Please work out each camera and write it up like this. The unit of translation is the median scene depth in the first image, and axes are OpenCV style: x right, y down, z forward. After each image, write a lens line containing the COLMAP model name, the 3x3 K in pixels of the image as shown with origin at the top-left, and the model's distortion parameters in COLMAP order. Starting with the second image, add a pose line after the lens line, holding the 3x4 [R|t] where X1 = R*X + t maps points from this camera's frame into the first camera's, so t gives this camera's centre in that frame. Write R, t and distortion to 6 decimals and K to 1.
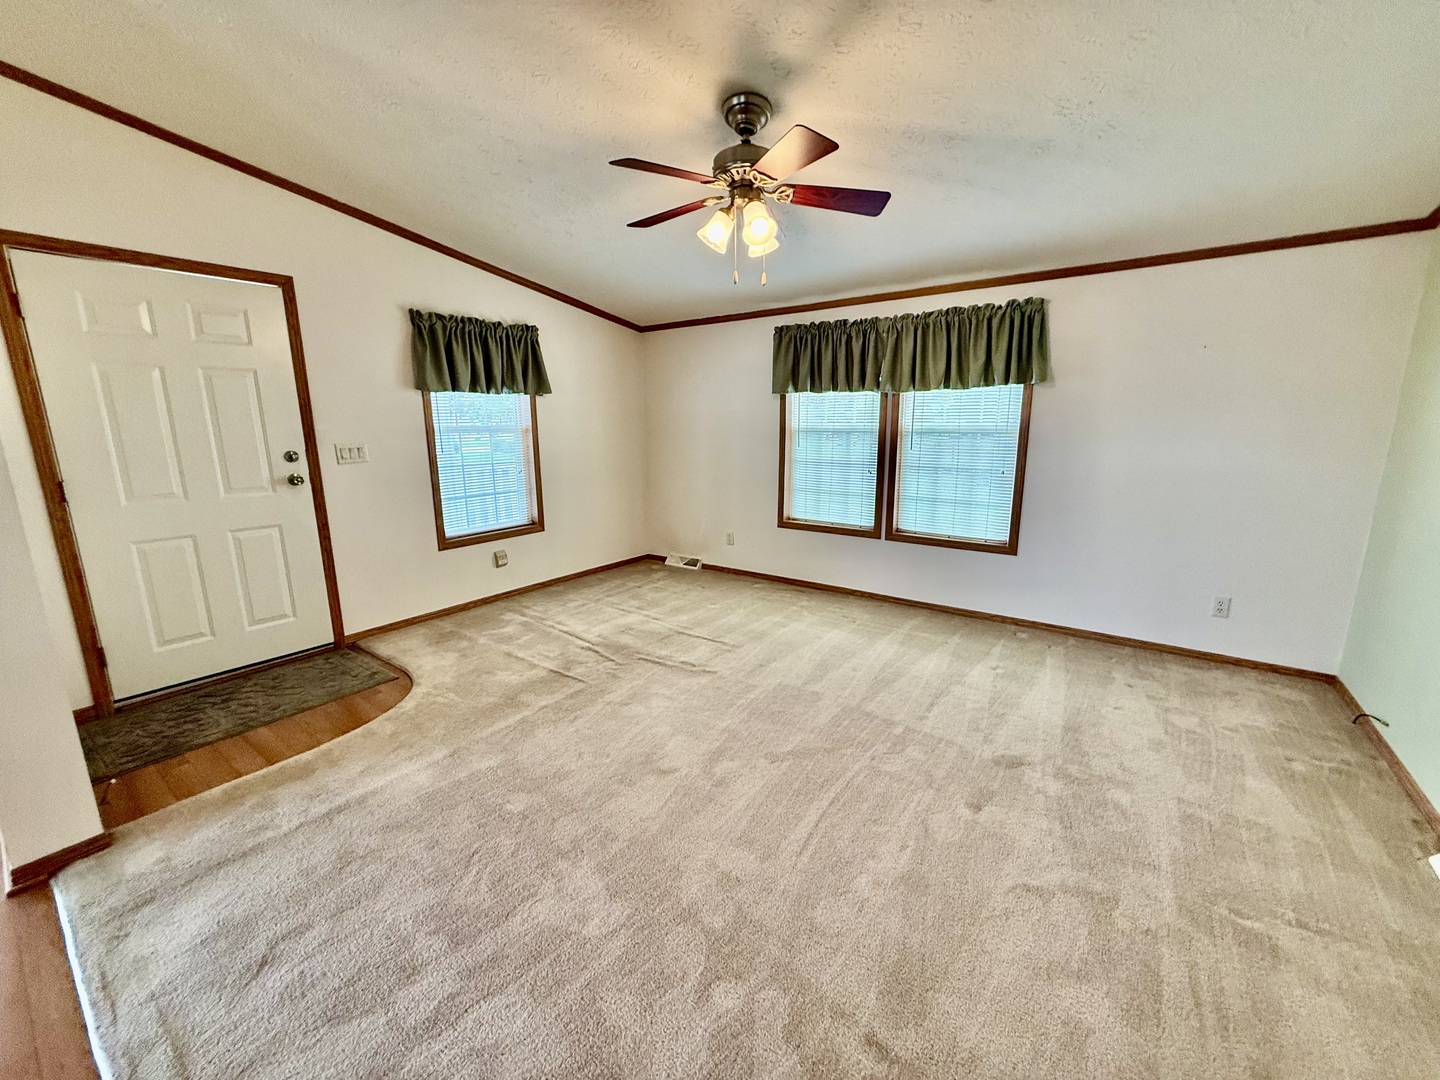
lens RADIAL K [[573.5, 0, 720.0], [0, 573.5, 540.0], [0, 0, 1]] dist [0.001075, 0.000495]
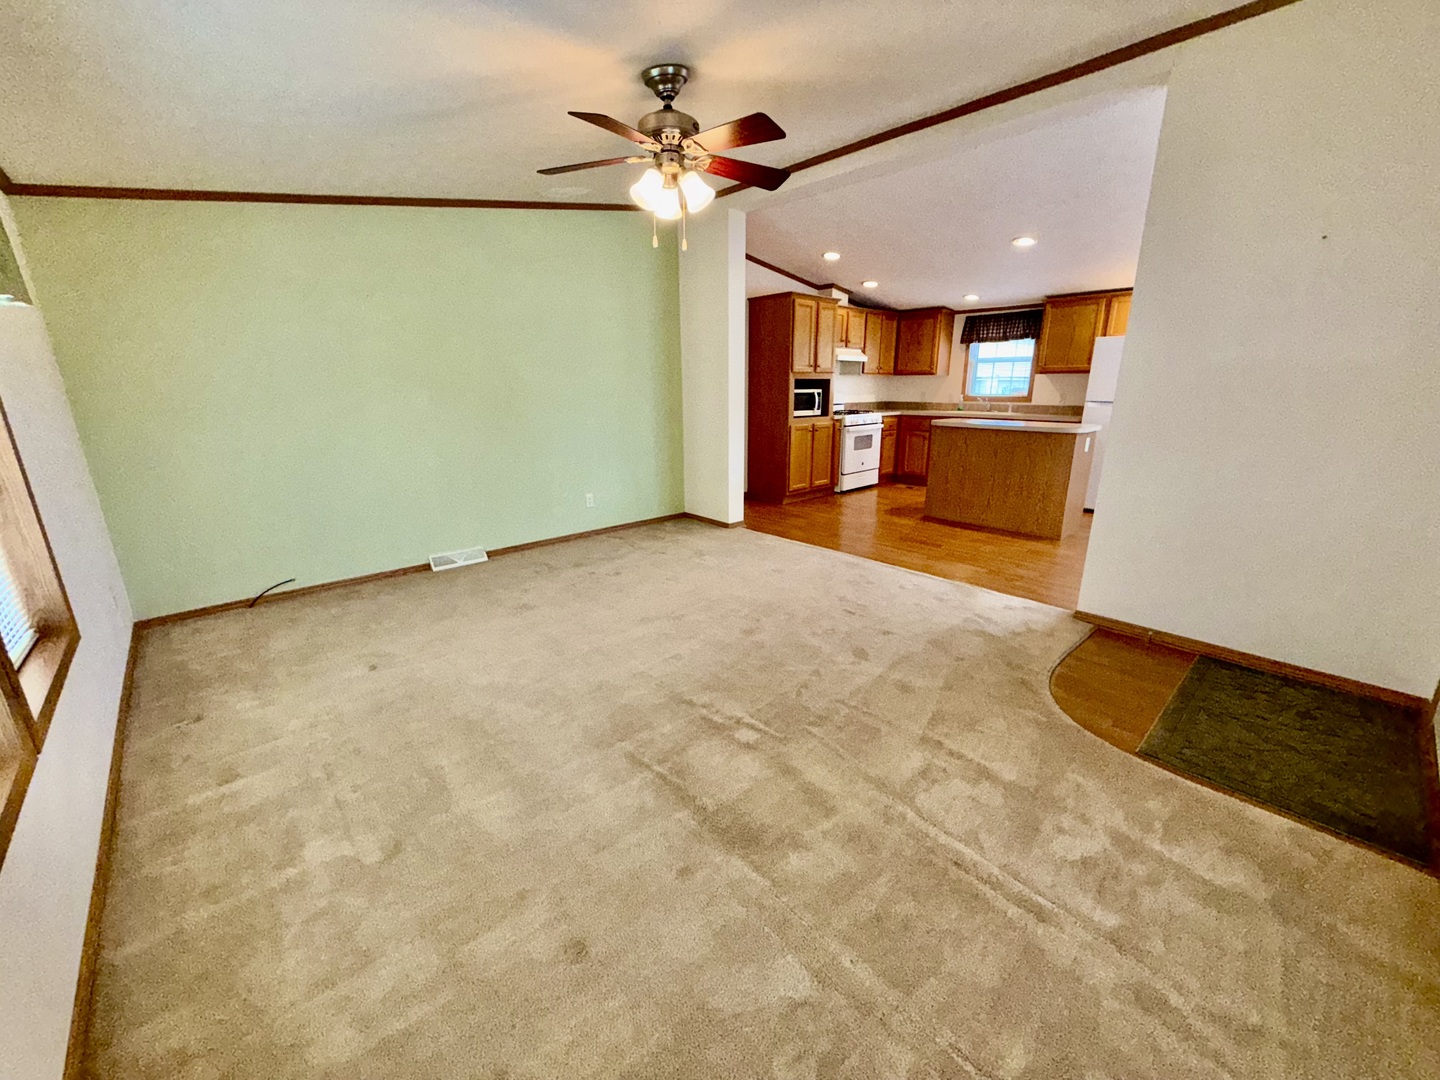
lens RADIAL K [[573.5, 0, 720.0], [0, 573.5, 540.0], [0, 0, 1]] dist [0.001075, 0.000495]
pose [[-0.982041, -0.043439, 0.183597, -0.164533], [0.046589, 0.887159, 0.459106, -0.279027], [-0.182823, 0.459414, -0.869203, 1.359083]]
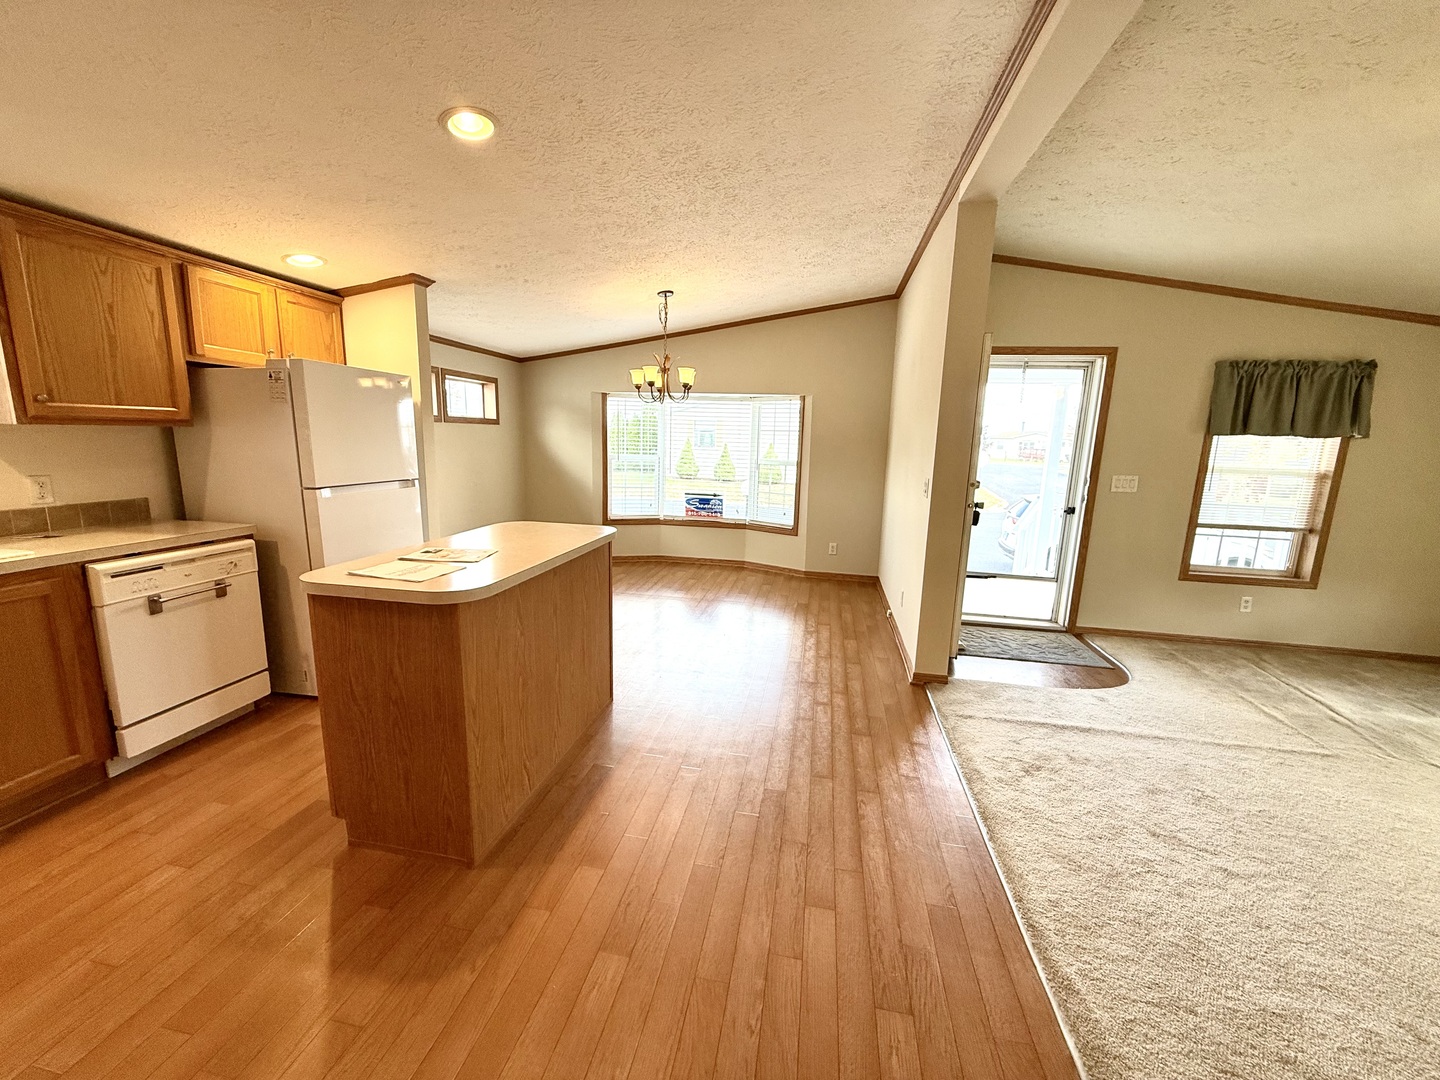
lens RADIAL K [[571.7, 0, 715.3], [0, 571.7, 539.9], [0, 0, 1]] dist [-0.001450, 0.000033]
pose [[0.431300, 0.176558, -0.884764, 0.075034], [-0.218397, 0.971930, 0.087489, 0.046968], [0.875376, 0.155496, 0.457753, -0.285591]]
